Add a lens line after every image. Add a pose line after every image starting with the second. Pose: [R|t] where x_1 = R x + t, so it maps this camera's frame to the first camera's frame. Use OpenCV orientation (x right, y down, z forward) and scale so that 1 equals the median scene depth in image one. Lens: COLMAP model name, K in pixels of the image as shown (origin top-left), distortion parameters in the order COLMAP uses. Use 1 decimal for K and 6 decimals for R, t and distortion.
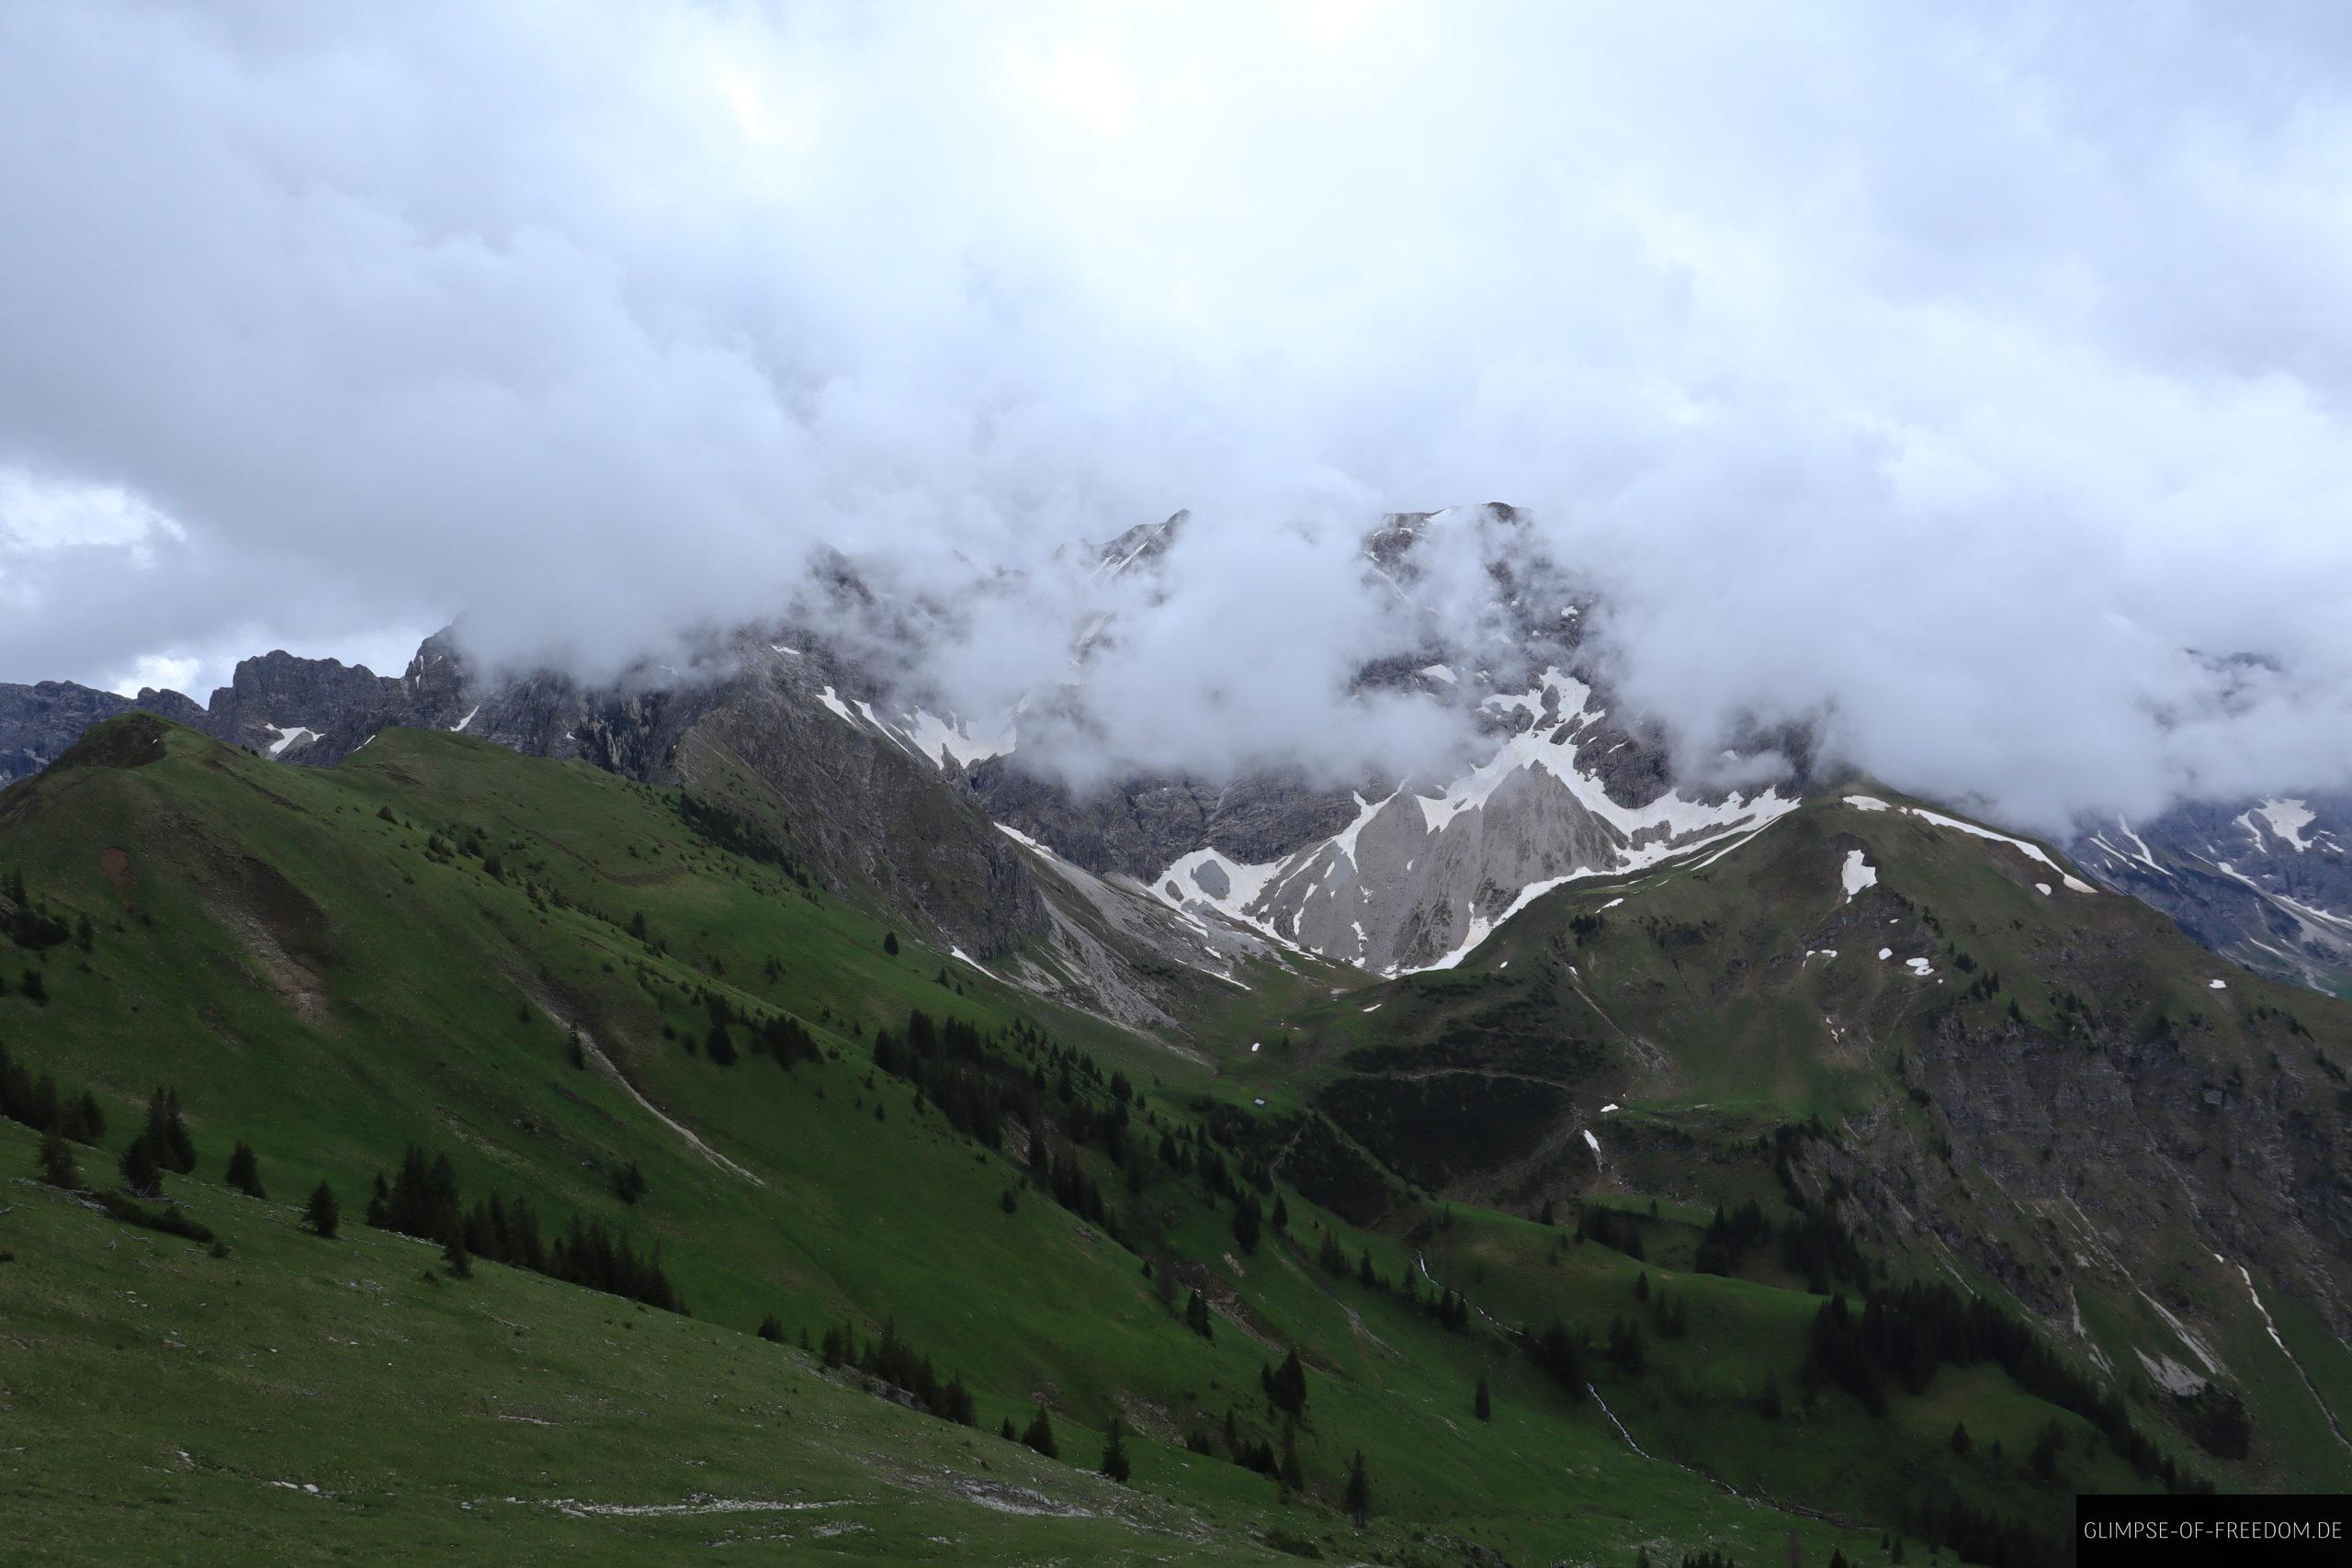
lens RADIAL K [[1199.7, 0, 1176.0], [0, 1199.7, 784.0], [0, 0, 1]] dist [-0.033673, 0.009731]
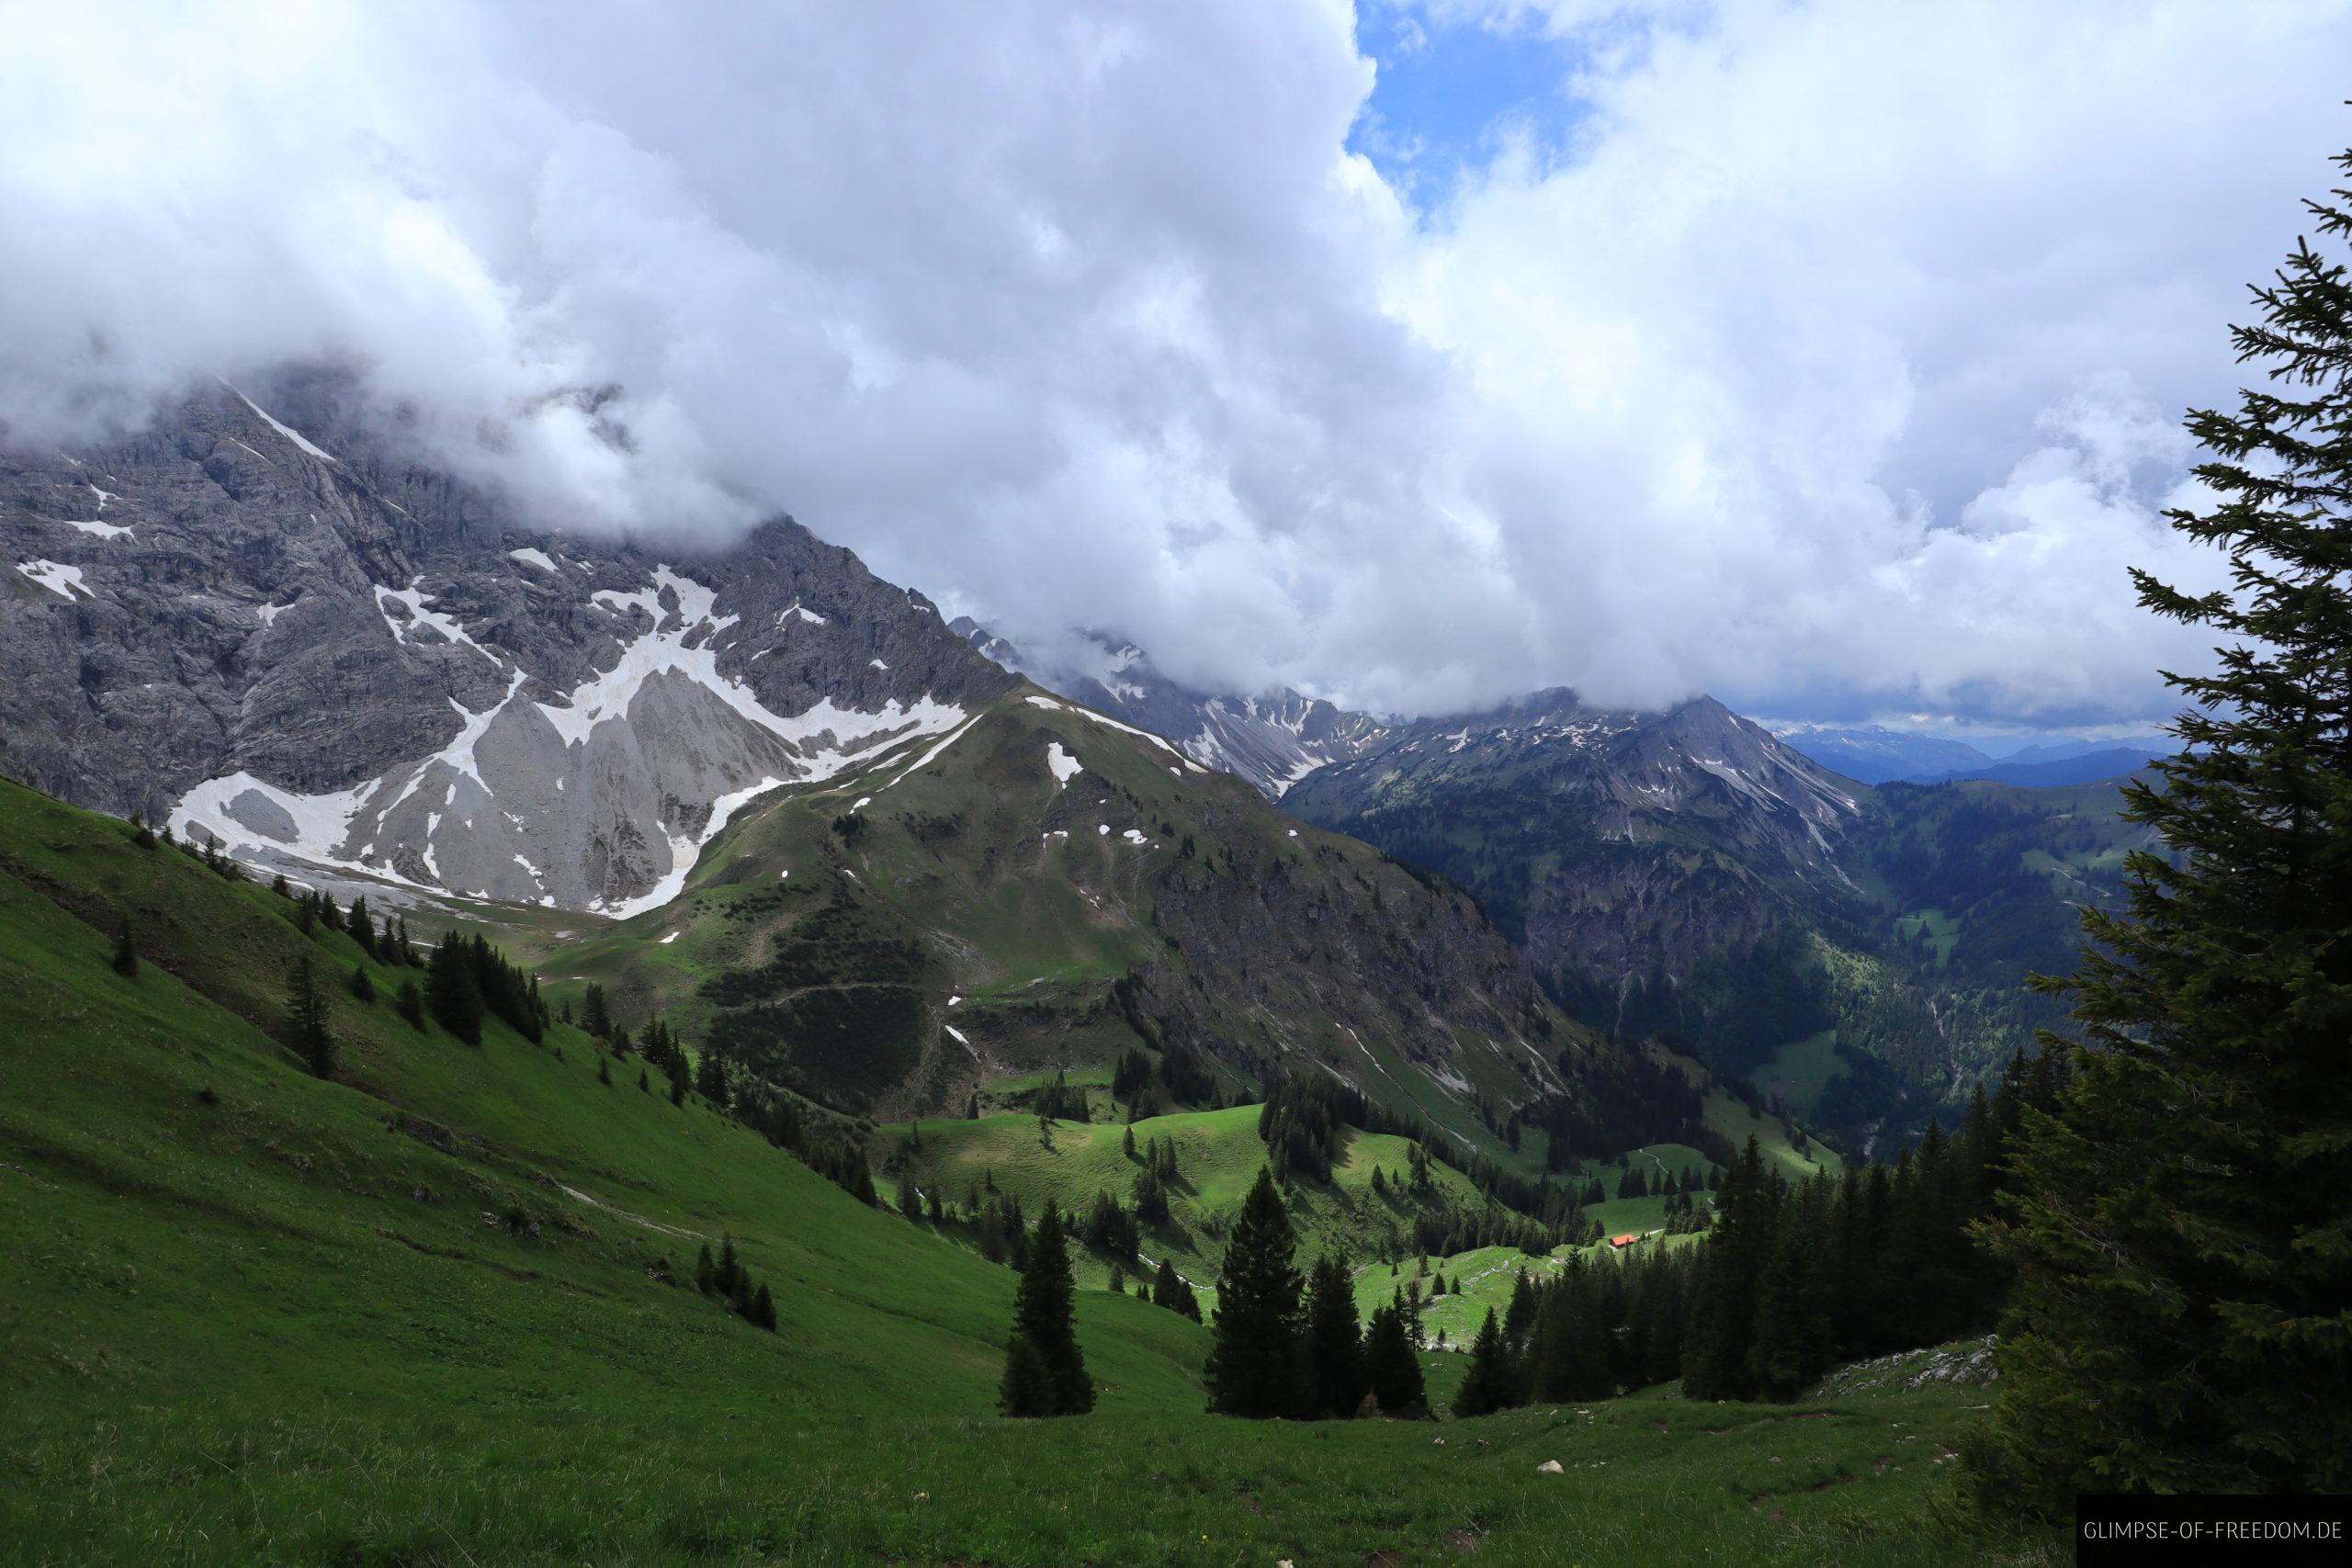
lens RADIAL K [[1199.7, 0, 1176.0], [0, 1199.7, 784.0], [0, 0, 1]] dist [-0.033673, 0.009731]
pose [[0.613861, -0.035396, 0.788620, -0.195959], [0.009144, 0.999246, 0.037732, 0.043935], [-0.789361, -0.015951, 0.613722, 0.189064]]
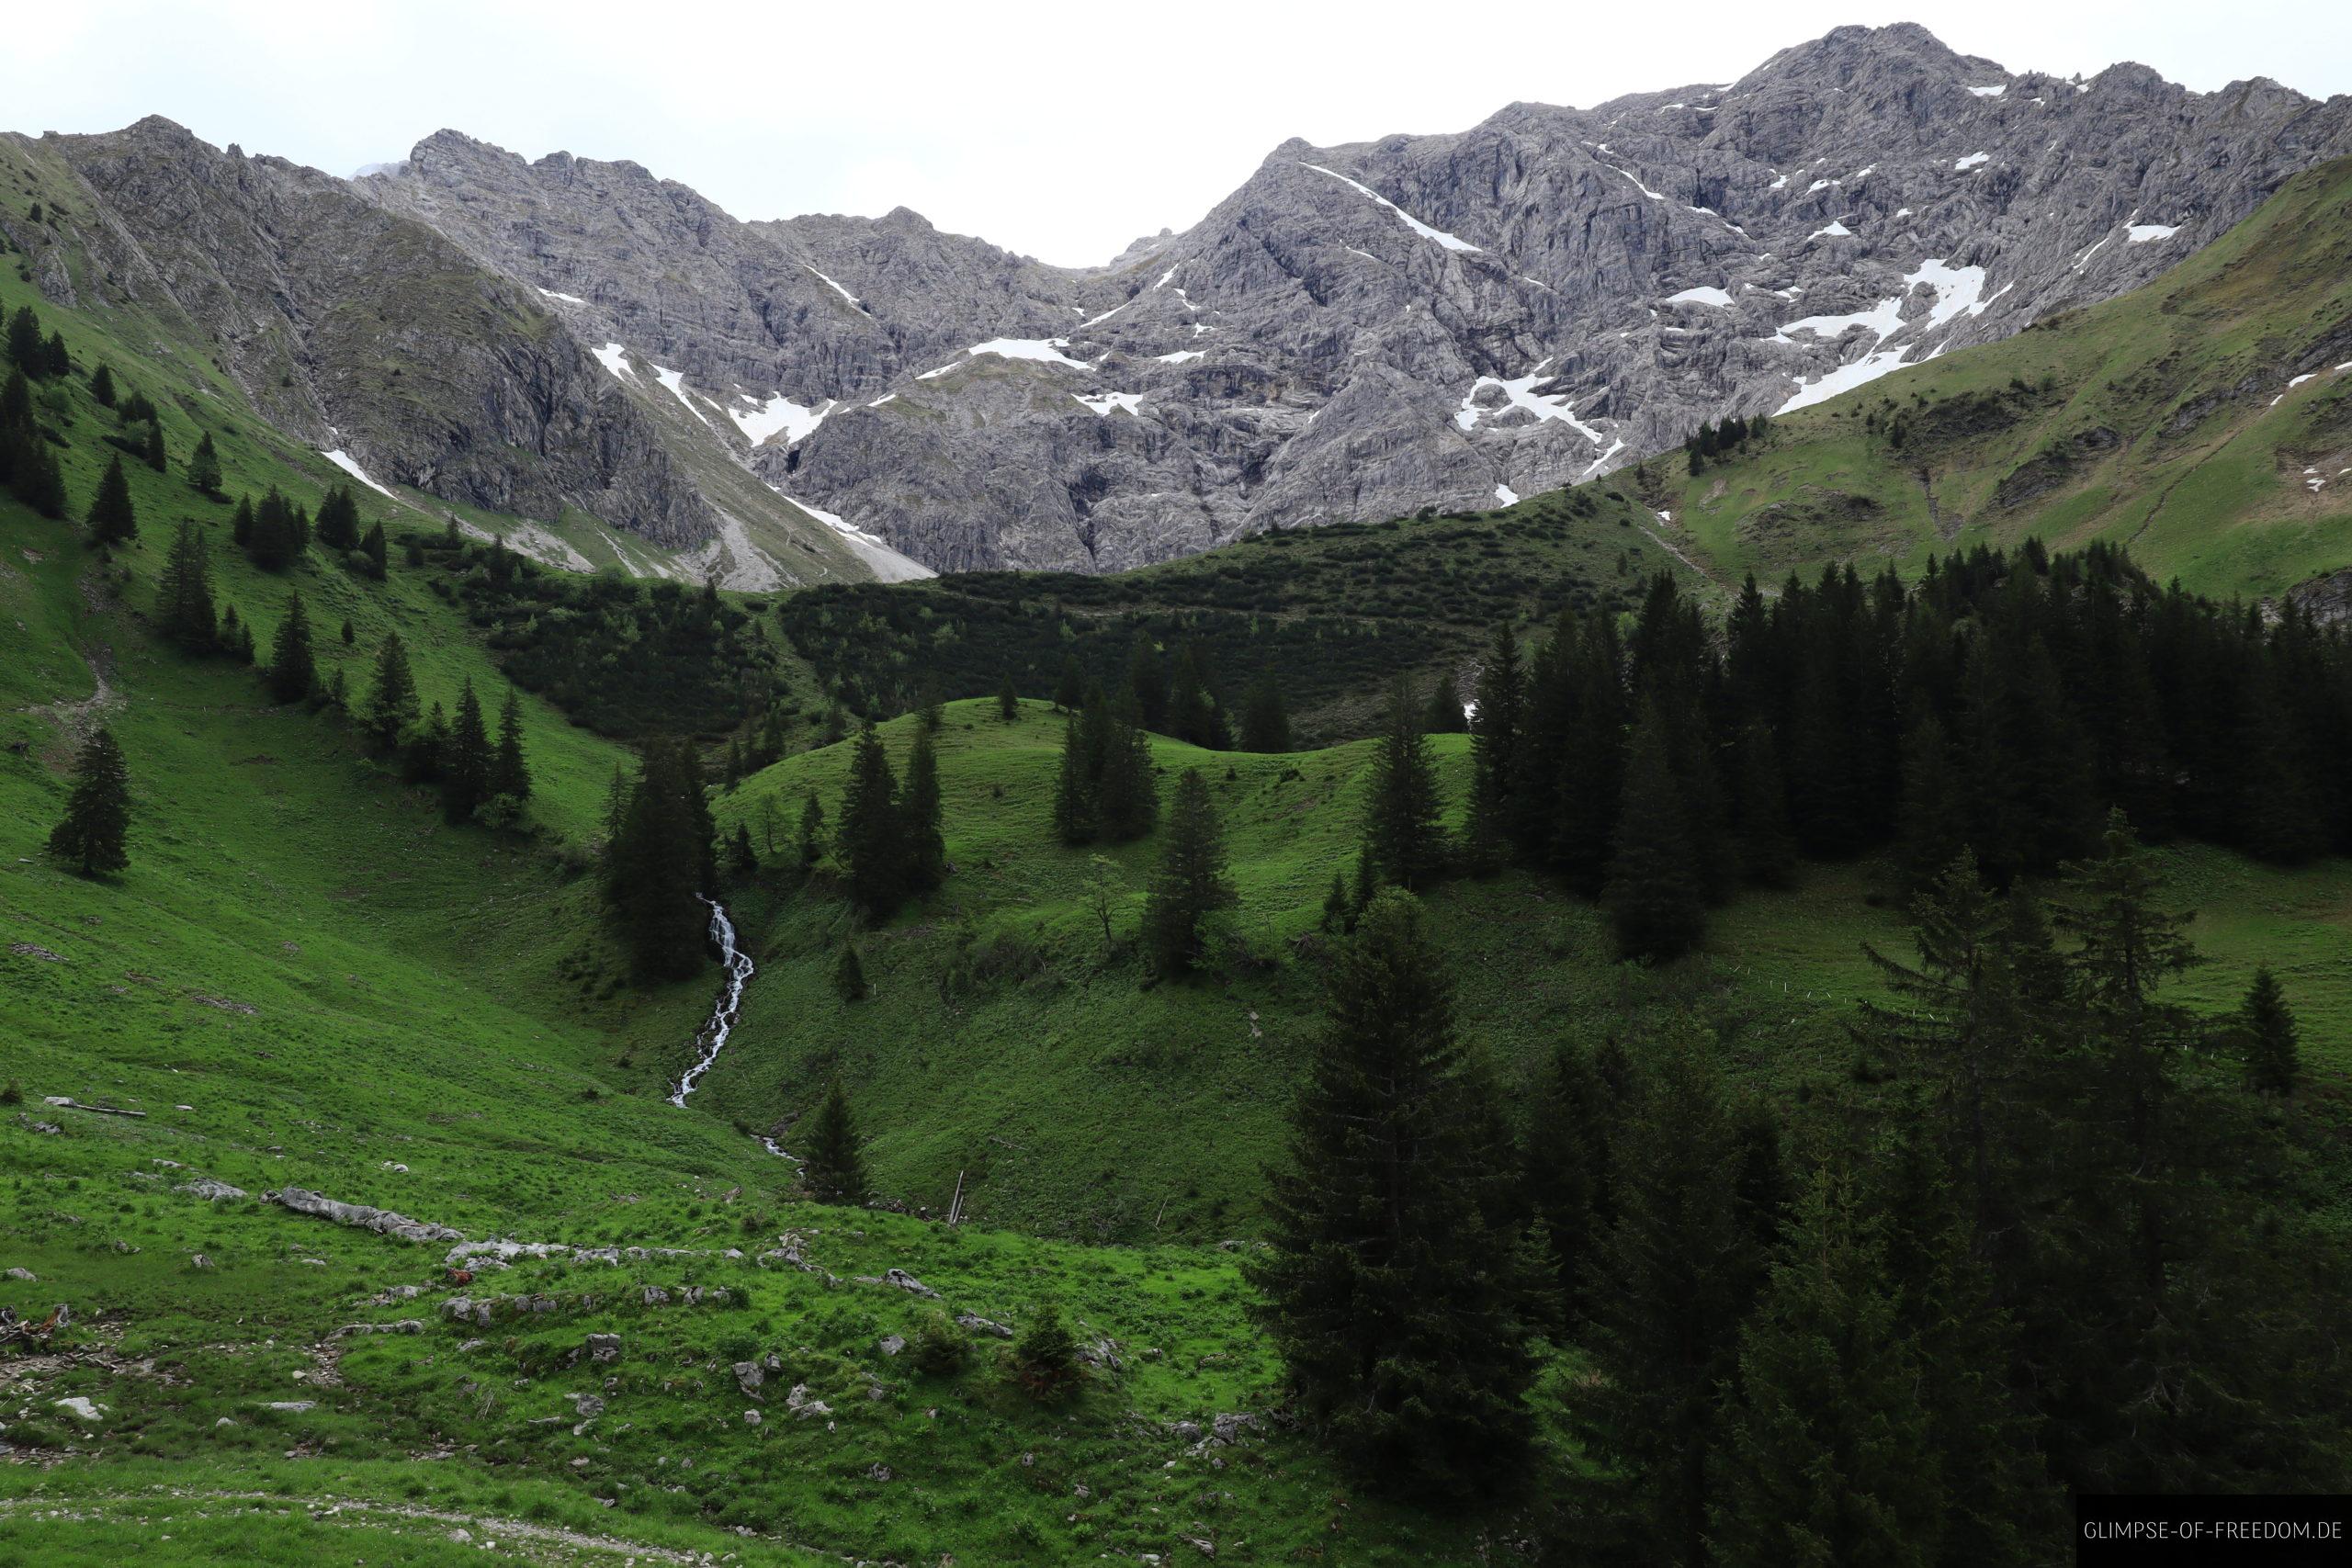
lens RADIAL K [[1589.5, 0, 1150.7], [0, 1589.5, 771.1], [0, 0, 1]] dist [-0.031976, 0.024798]
pose [[0.937025, -0.025405, -0.348337, 0.288557], [-0.014507, 0.993659, -0.111493, 0.253507], [0.348960, 0.109525, 0.930715, 0.342123]]
